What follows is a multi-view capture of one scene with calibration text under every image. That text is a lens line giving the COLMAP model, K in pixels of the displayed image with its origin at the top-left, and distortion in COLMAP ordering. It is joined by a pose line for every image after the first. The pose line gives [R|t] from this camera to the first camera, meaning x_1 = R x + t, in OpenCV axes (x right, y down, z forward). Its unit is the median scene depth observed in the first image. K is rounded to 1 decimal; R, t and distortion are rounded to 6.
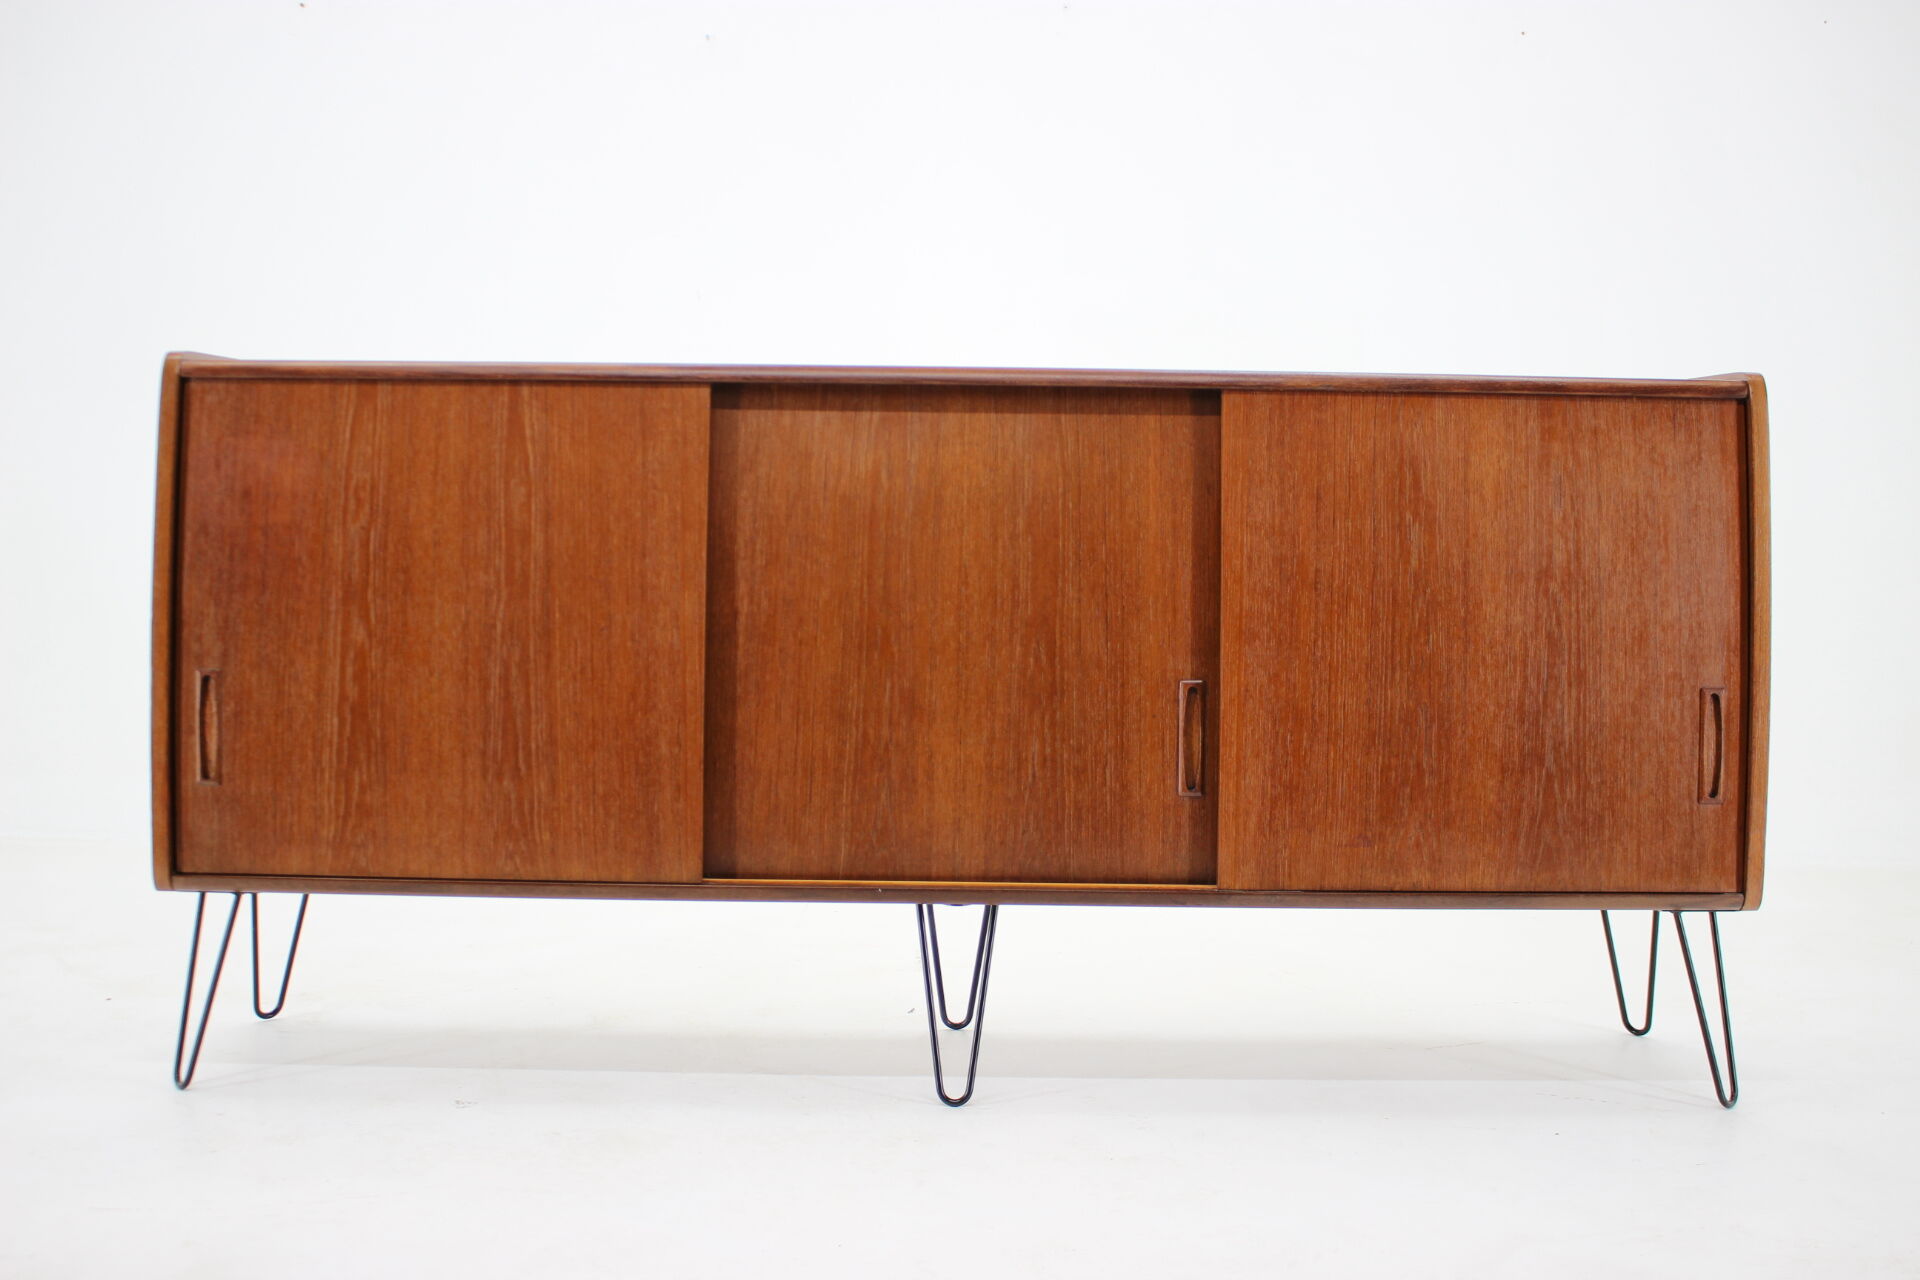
lens RADIAL K [[2130.2, 0, 955.6], [0, 2130.2, 629.0], [0, 0, 1]] dist [-0.069889, 0.000000]
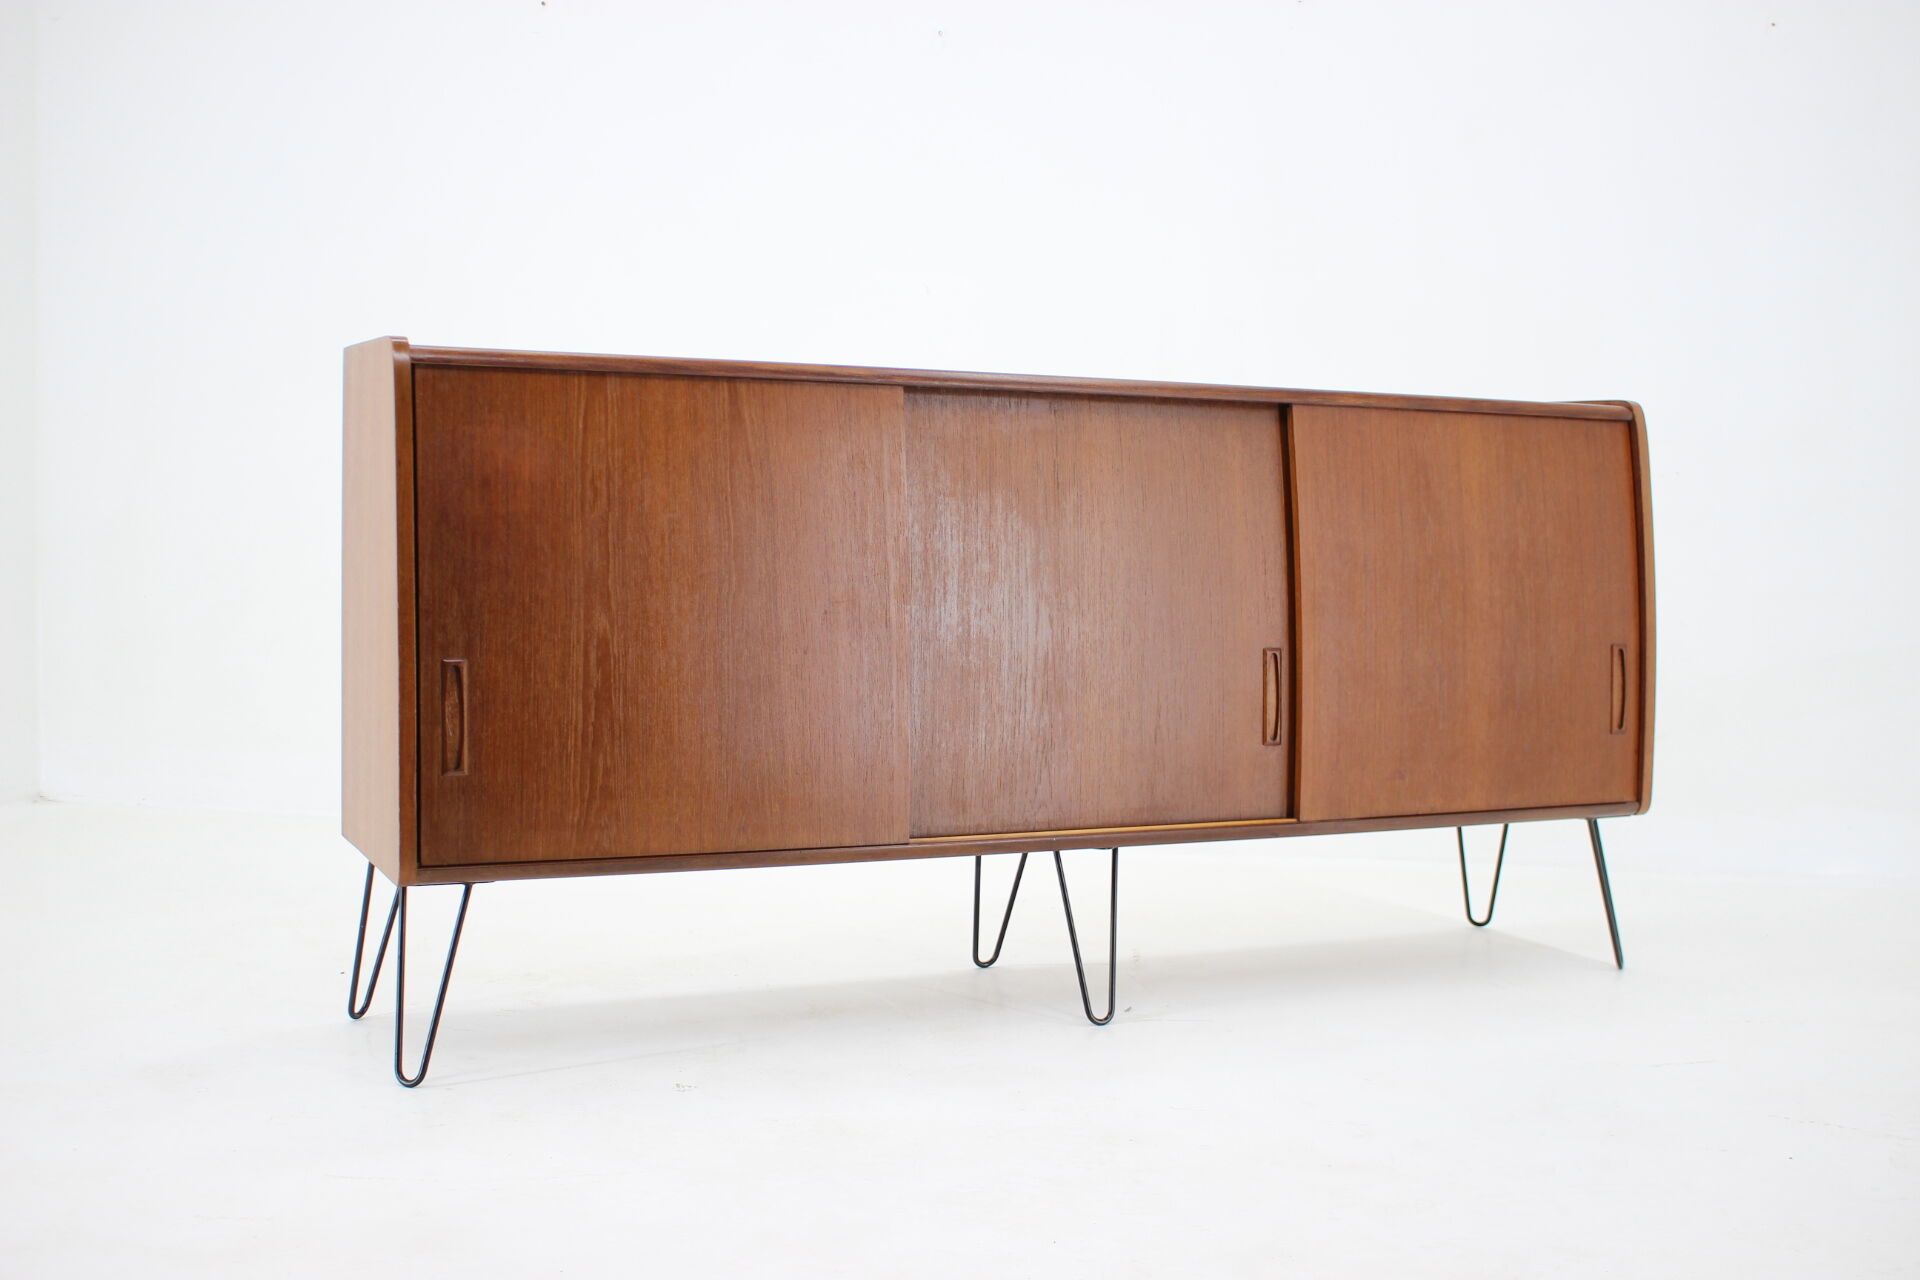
lens RADIAL K [[2130.2, 0, 920.5], [0, 2130.2, 604.8], [0, 0, 1]] dist [-0.069889, 0.000000]
pose [[0.909116, -0.014393, 0.416294, -0.566054], [0.014275, 0.999892, 0.003397, -0.006698], [-0.416298, 0.002854, 0.909224, 0.002185]]
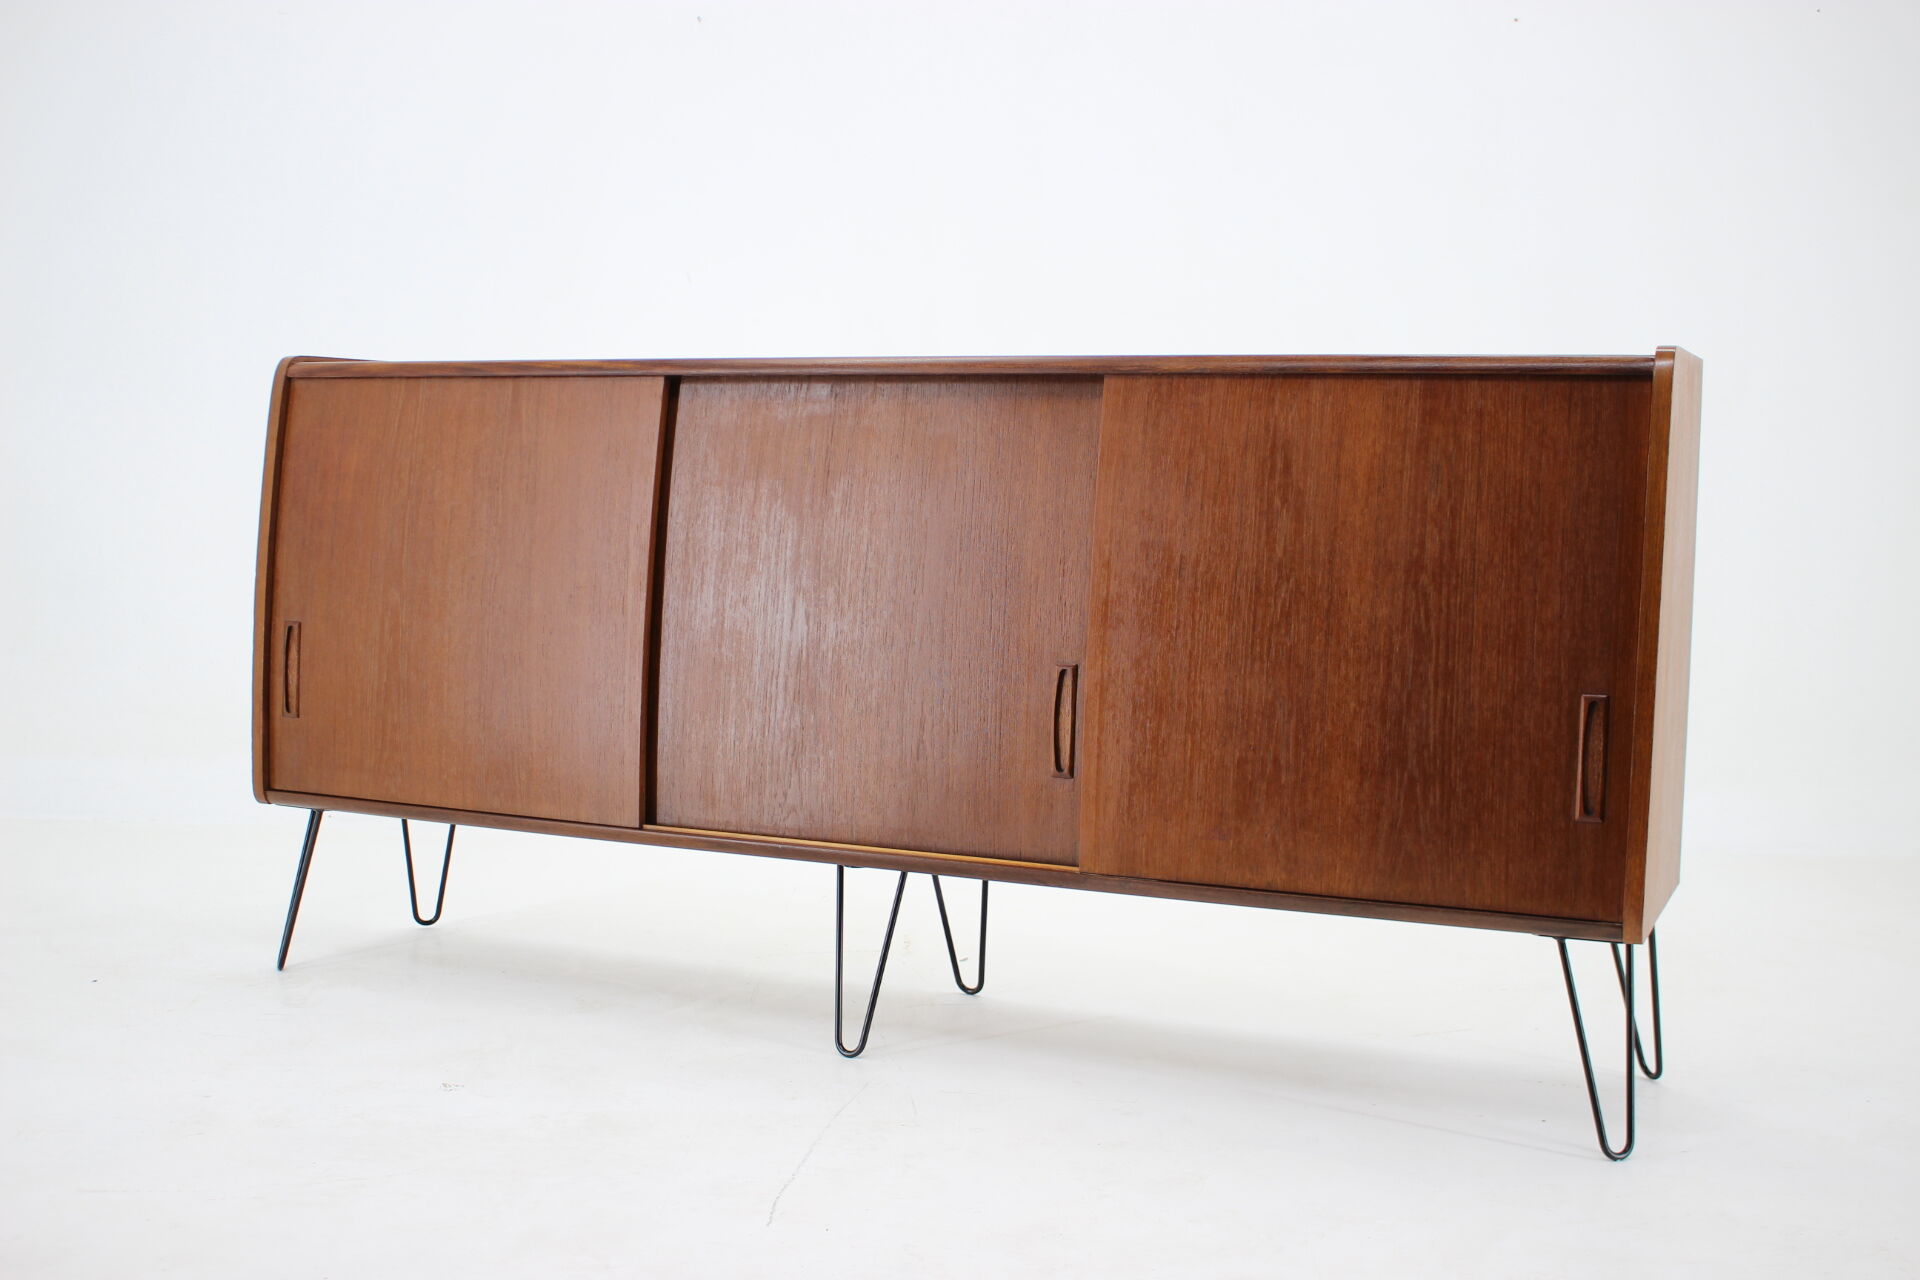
lens RADIAL K [[2130.2, 0, 962.5], [0, 2130.2, 678.9], [0, 0, 1]] dist [-0.069889, 0.000000]
pose [[0.912886, 0.043338, -0.405908, 0.479004], [-0.037991, 0.999053, 0.021225, 0.012107], [0.406443, -0.003955, 0.913668, 0.057761]]
